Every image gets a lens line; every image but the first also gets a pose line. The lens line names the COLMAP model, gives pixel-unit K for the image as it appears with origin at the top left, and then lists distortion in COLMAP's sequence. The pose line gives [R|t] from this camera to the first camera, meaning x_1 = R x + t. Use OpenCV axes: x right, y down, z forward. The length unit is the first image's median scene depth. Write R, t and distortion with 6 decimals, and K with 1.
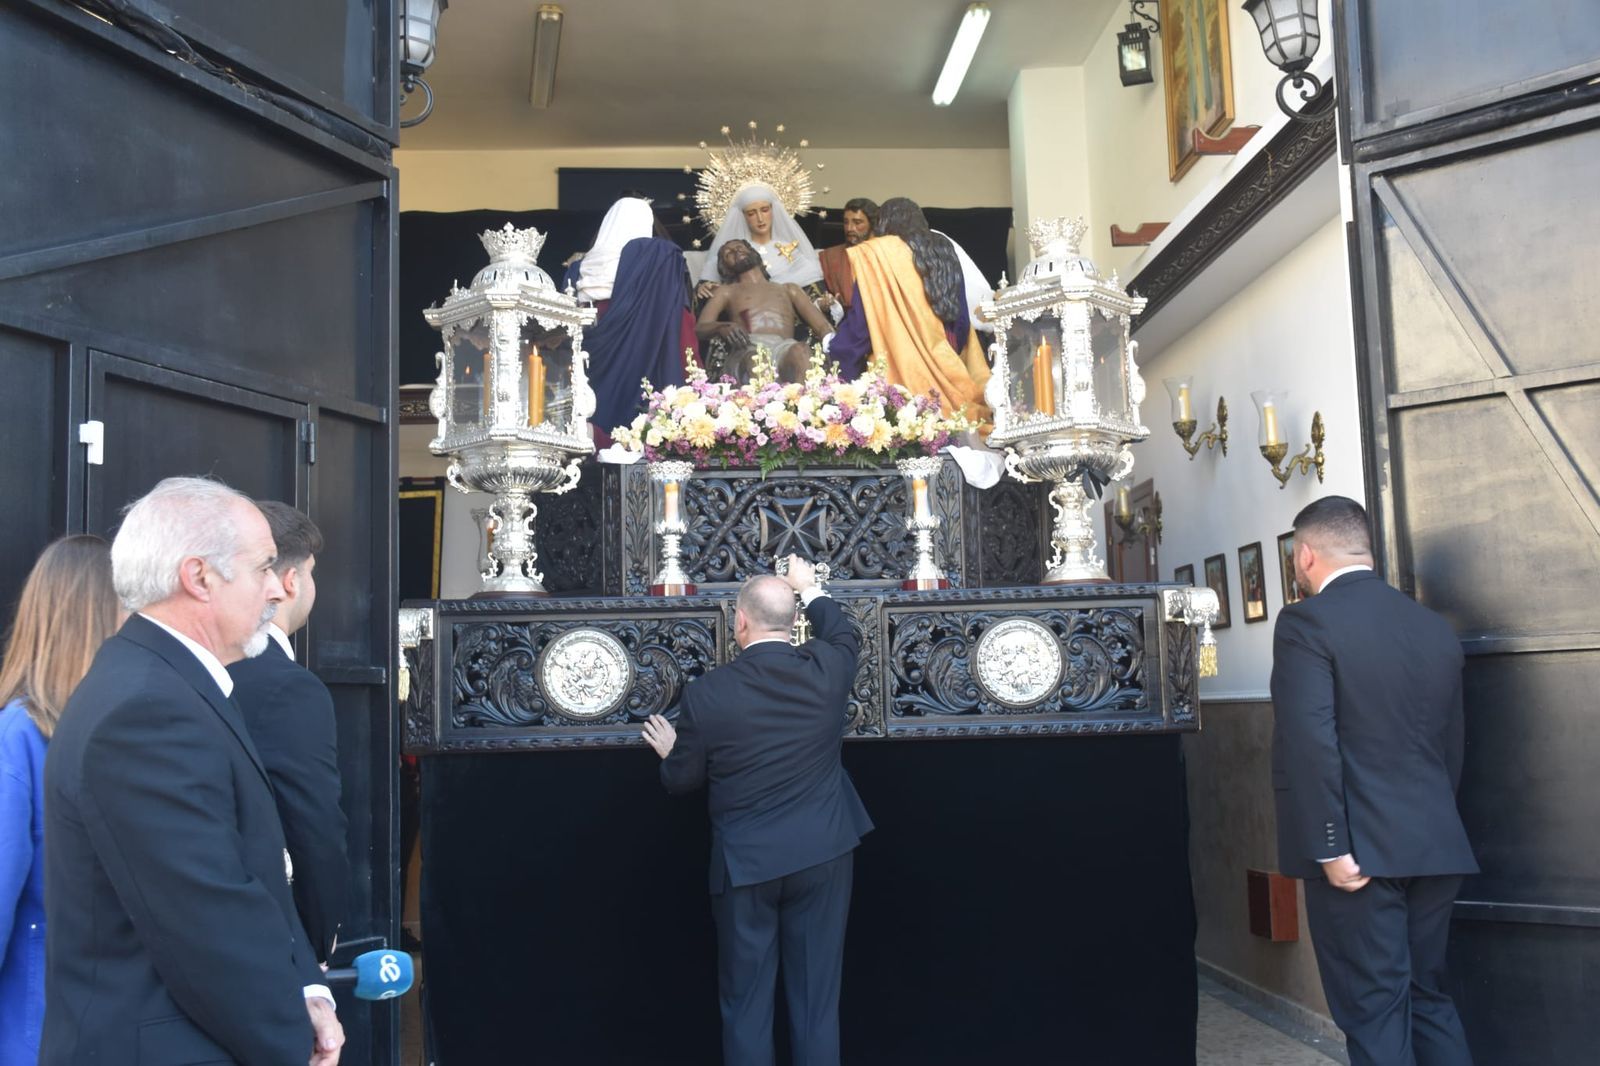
lens RADIAL K [[1540.5, 0, 800.0], [0, 1540.5, 533.0], [0, 0, 1]] dist [0.002260, 0.000427]
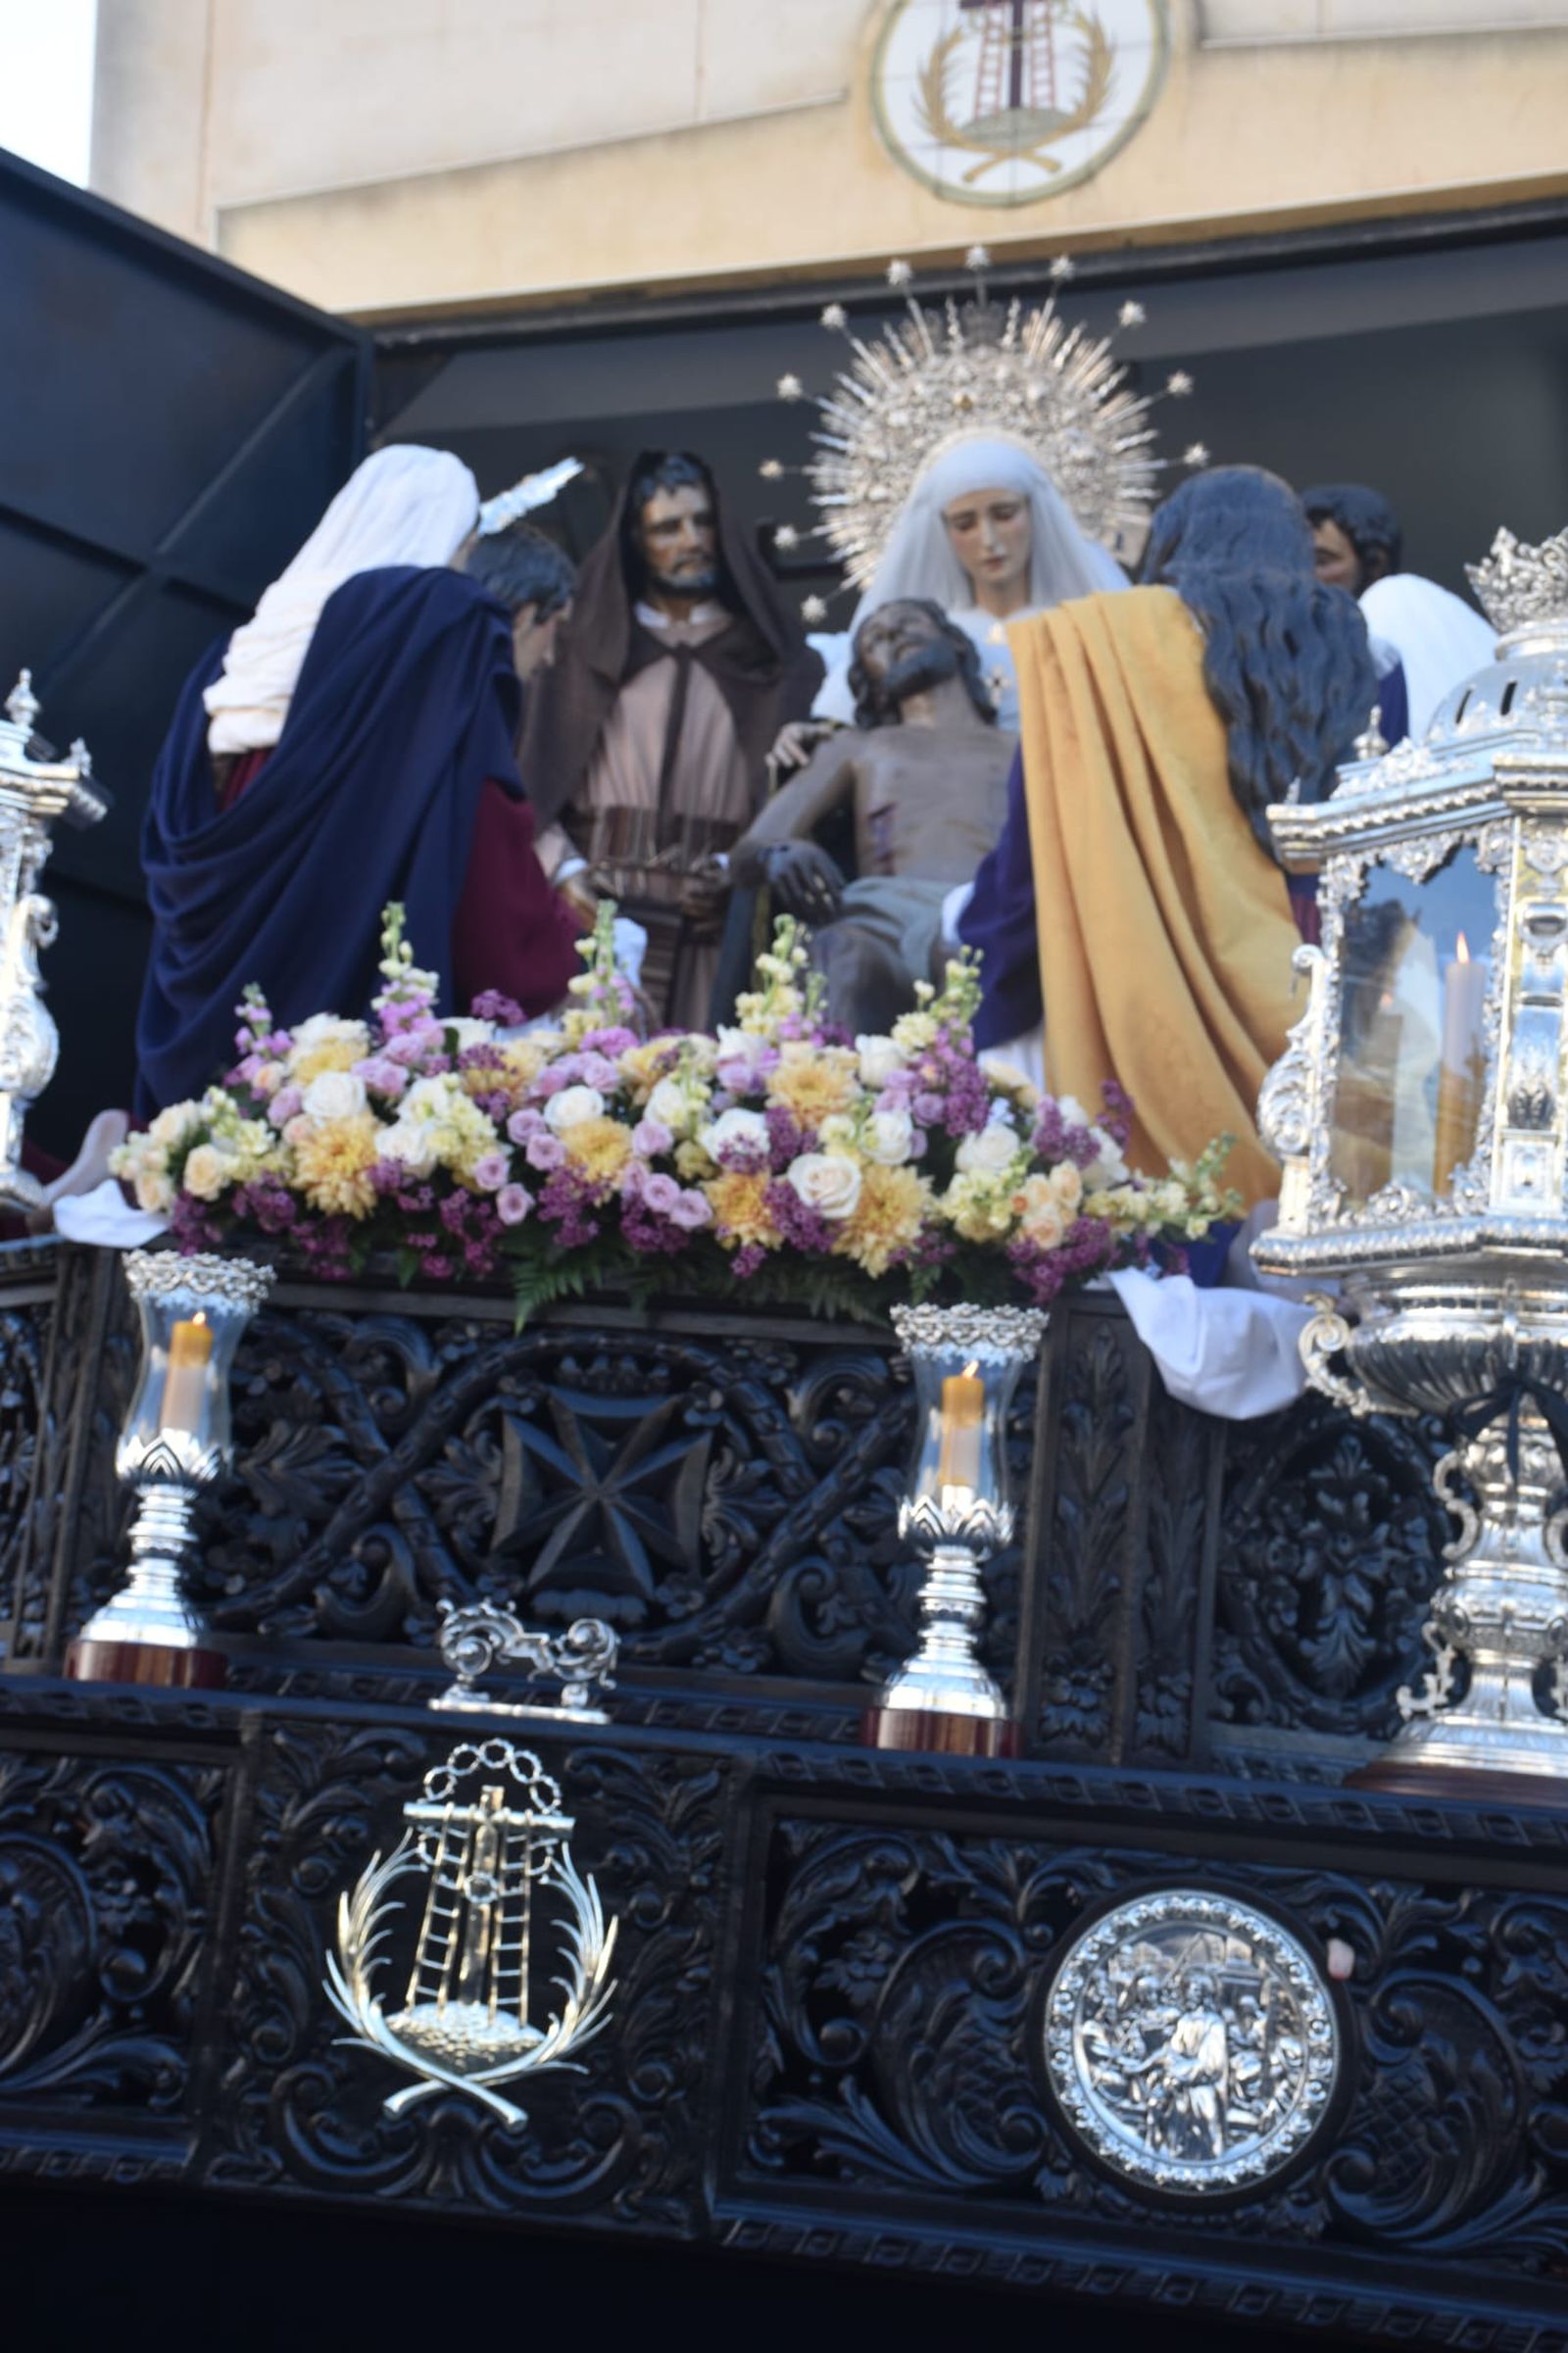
lens RADIAL K [[3825.6, 0, 784.0], [0, 3825.6, 1176.5], [0, 0, 1]] dist [0.244466, 0.001069]
pose [[0.962851, 0.075512, -0.259259, 0.230119], [-0.087688, 0.995508, -0.035711, -0.042360], [0.255398, 0.057118, 0.965147, 0.249376]]
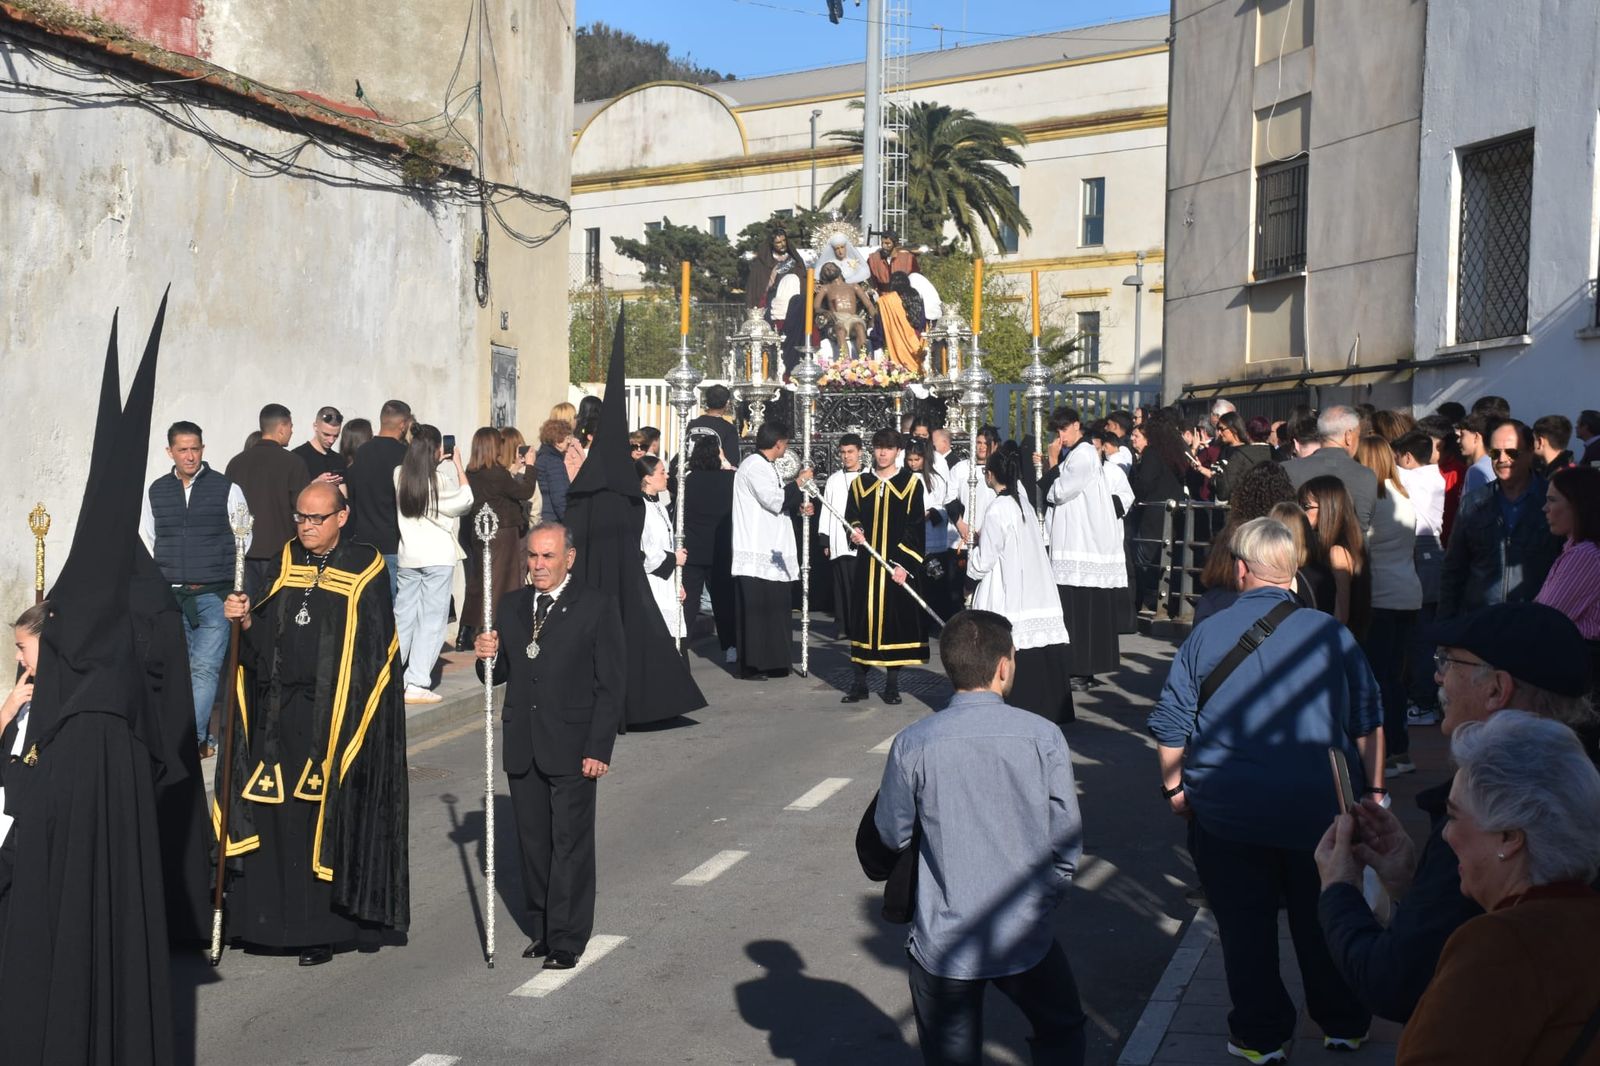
lens RADIAL K [[2601.3, 0, 798.6], [0, 2601.3, 483.0], [0, 0, 1]] dist [0.244466, 0.001069]
pose [[0.999607, 0.009143, -0.026496, 0.021736], [-0.006201, 0.994017, 0.109050, -0.397974], [0.027335, -0.108842, 0.993683, -3.784289]]
